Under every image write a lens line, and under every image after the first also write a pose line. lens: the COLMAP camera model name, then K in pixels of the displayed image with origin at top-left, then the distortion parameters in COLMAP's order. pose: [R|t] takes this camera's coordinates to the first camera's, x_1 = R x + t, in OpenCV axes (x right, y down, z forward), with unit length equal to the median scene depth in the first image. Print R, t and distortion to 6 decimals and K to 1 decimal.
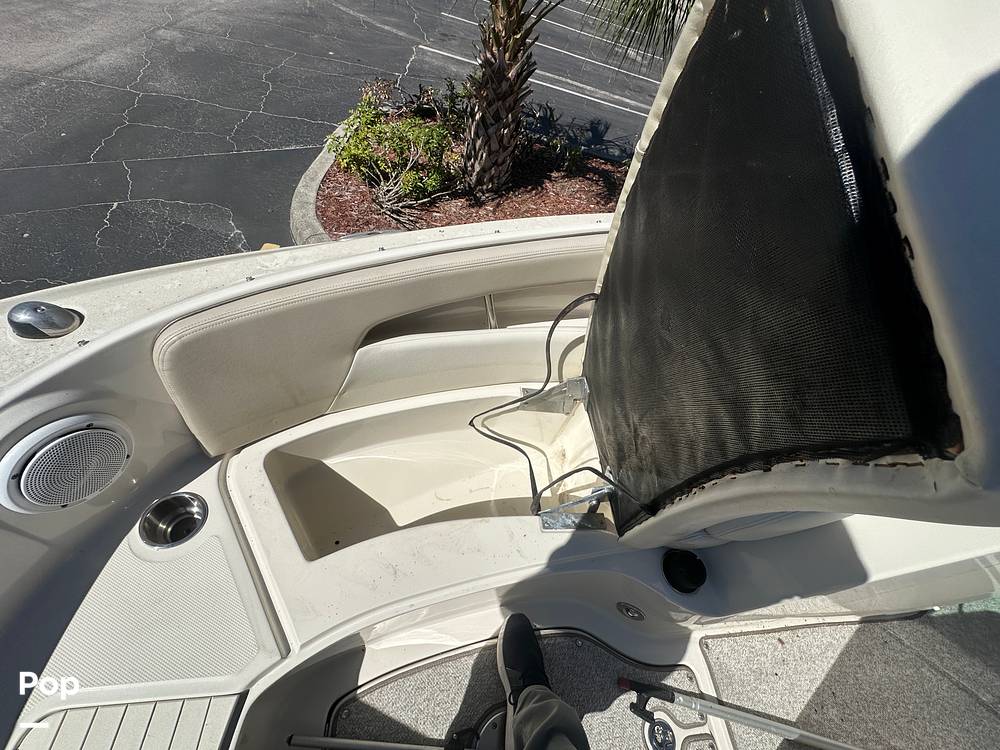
lens RADIAL K [[401.7, 0, 497.4], [0, 401.7, 372.4], [0, 0, 1]] dist [-0.000501, 0.000349]
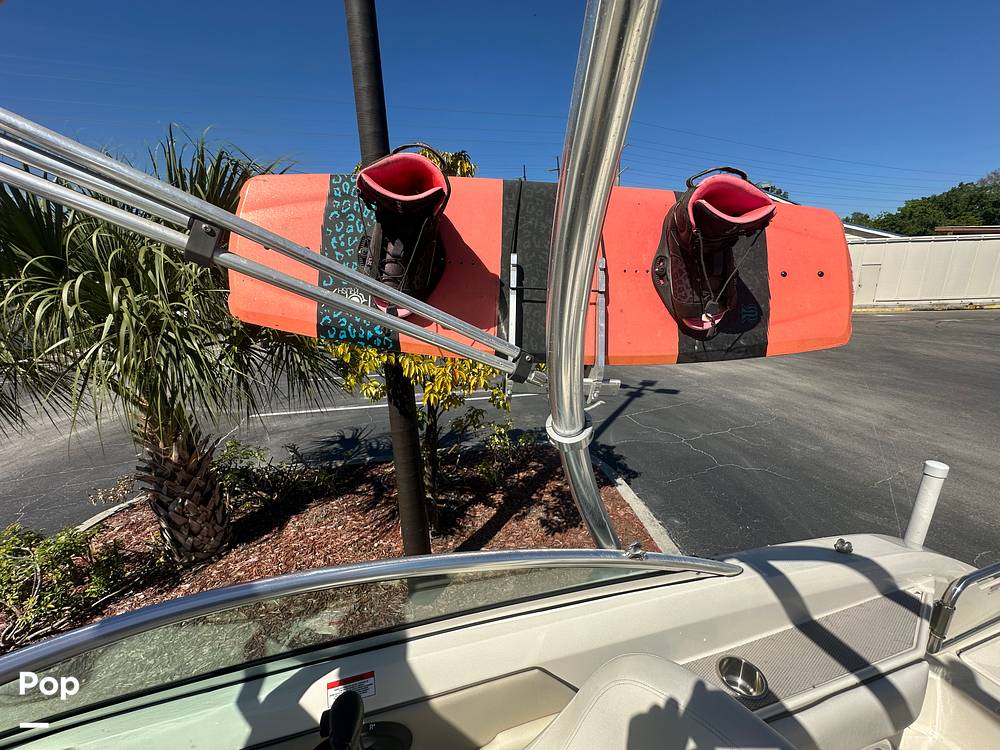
lens RADIAL K [[400.5, 0, 499.2], [0, 400.5, 375.5], [0, 0, 1]] dist [-0.005254, 0.000840]
pose [[0.944926, -0.296733, 0.138071, 1.945527], [0.321049, 0.758458, -0.567159, -0.184329], [0.063574, 0.580251, 0.811952, 0.336107]]
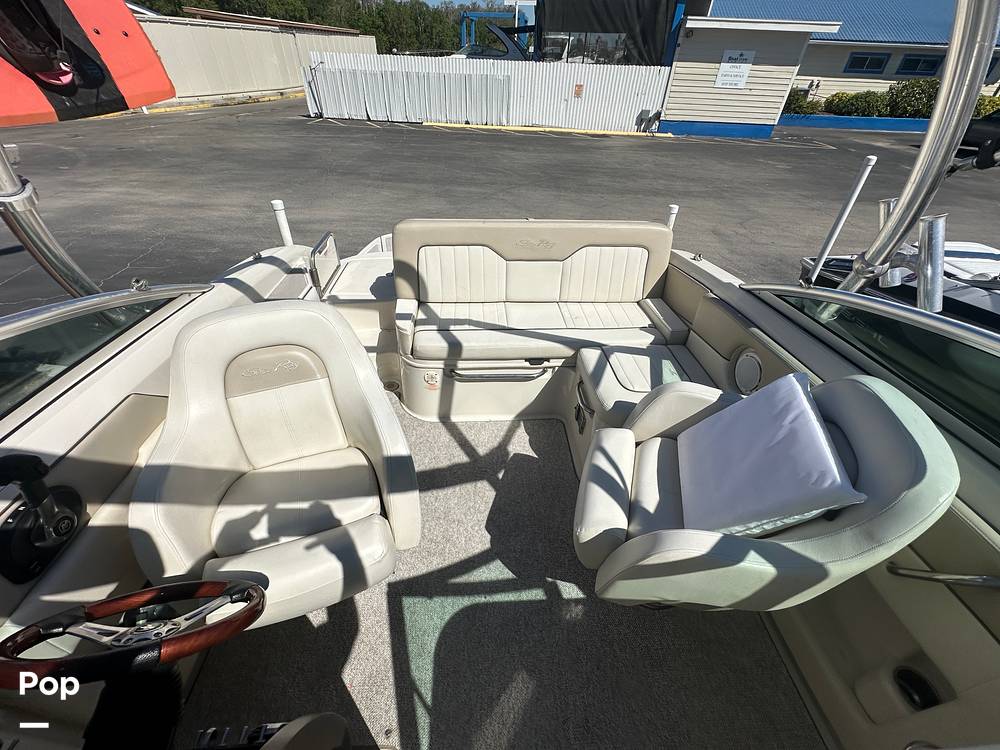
lens RADIAL K [[400.5, 0, 499.2], [0, 400.5, 375.5], [0, 0, 1]] dist [-0.005254, 0.000840]
pose [[0.027057, -0.782948, 0.621499, 1.435922], [0.774792, 0.409274, 0.481862, 0.026422], [-0.631636, 0.468495, 0.617696, 0.076739]]
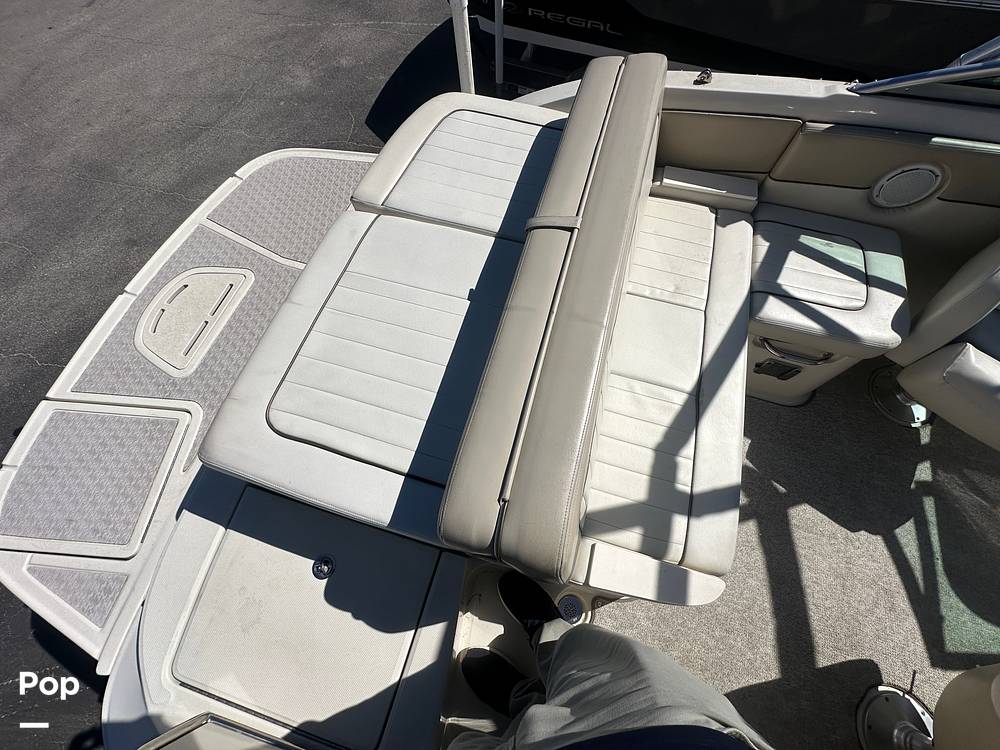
lens RADIAL K [[402.5, 0, 501.6], [0, 402.5, 377.4], [0, 0, 1]] dist [-0.002004, -0.000303]
pose [[-0.906411, -0.414614, -0.080705, 3.156684], [0.142246, -0.479525, 0.865923, -0.112145], [-0.397724, 0.773402, 0.493624, 0.669545]]
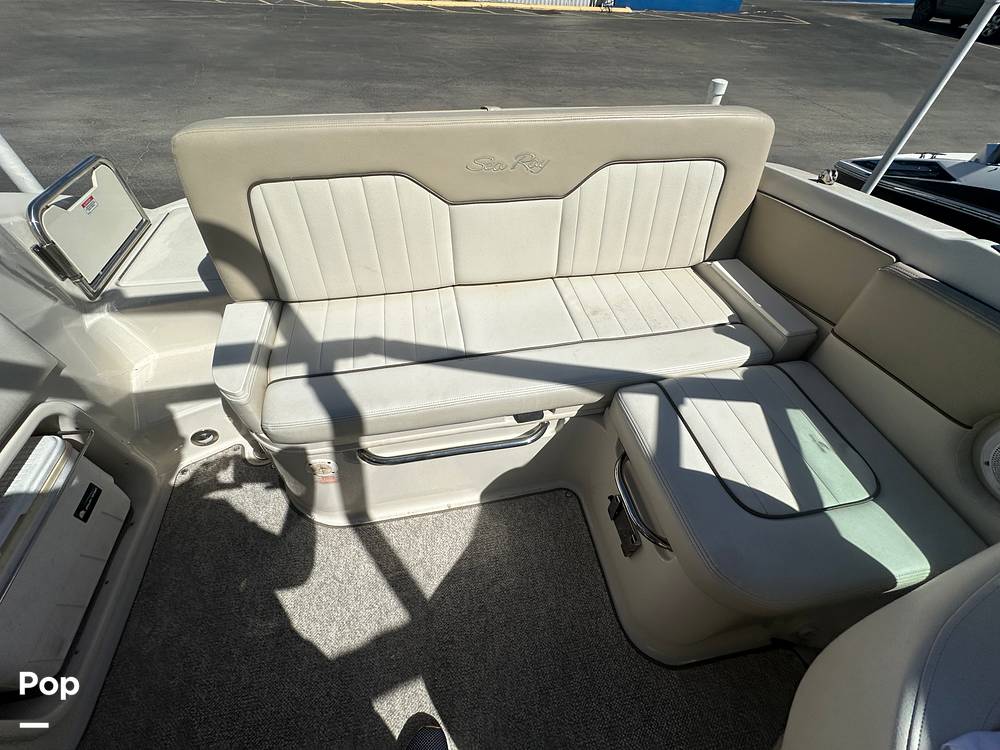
lens RADIAL K [[400.5, 0, 499.2], [0, 400.5, 375.5], [0, 0, 1]] dist [-0.005254, 0.000840]
pose [[-0.102117, -0.880104, 0.463668, 2.208157], [0.749127, 0.238637, 0.617949, 0.337558], [-0.654508, 0.410449, 0.634941, 0.451022]]
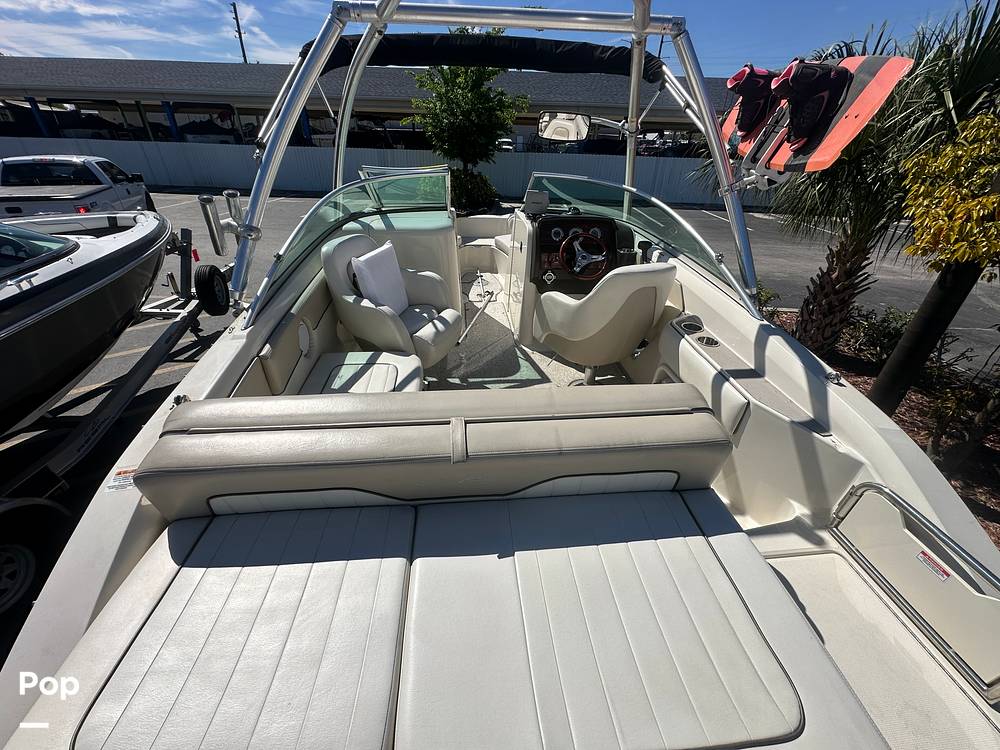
lens RADIAL K [[400.5, 0, 499.2], [0, 400.5, 375.5], [0, 0, 1]] dist [-0.005254, 0.000840]
pose [[0.025728, 0.313697, -0.949174, 3.864306], [-0.801798, 0.573547, 0.167822, 0.447287], [0.597042, 0.756728, 0.266278, 0.520005]]
